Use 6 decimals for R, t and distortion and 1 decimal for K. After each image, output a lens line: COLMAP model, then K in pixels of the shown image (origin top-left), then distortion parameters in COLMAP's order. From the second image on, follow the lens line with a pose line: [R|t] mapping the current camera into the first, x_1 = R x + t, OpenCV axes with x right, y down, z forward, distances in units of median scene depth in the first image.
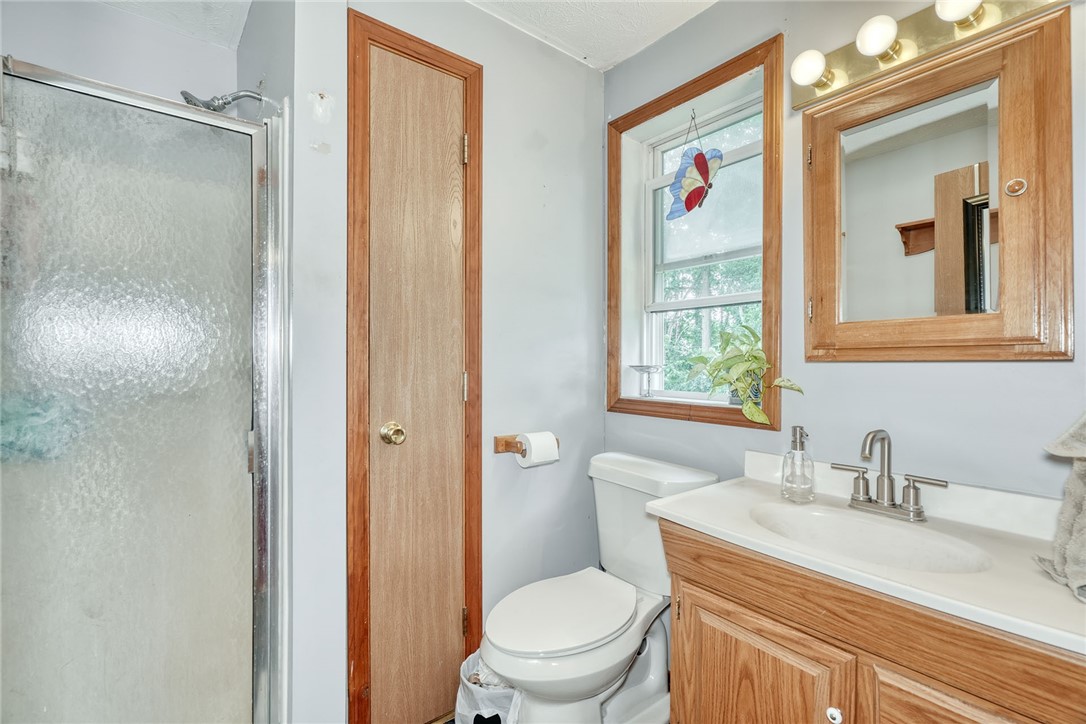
lens RADIAL K [[490.8, 0, 542.6], [0, 490.8, 358.6], [0, 0, 1]] dist [0.000575, -0.000137]
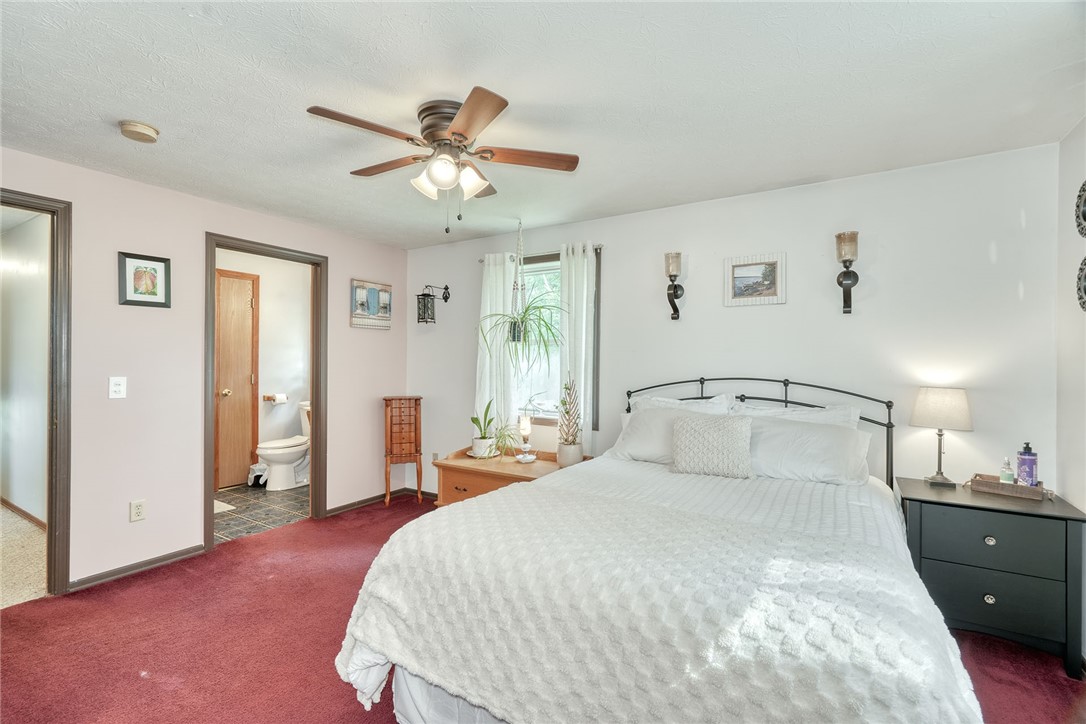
lens RADIAL K [[490.8, 0, 545.1], [0, 490.8, 362.2], [0, 0, 1]] dist [0.000575, -0.000137]
pose [[0.937808, 0.000813, 0.347155, 0.496764], [-0.000143, 0.999998, -0.001955, -0.044391], [-0.347155, 0.001783, 0.937806, -2.530870]]
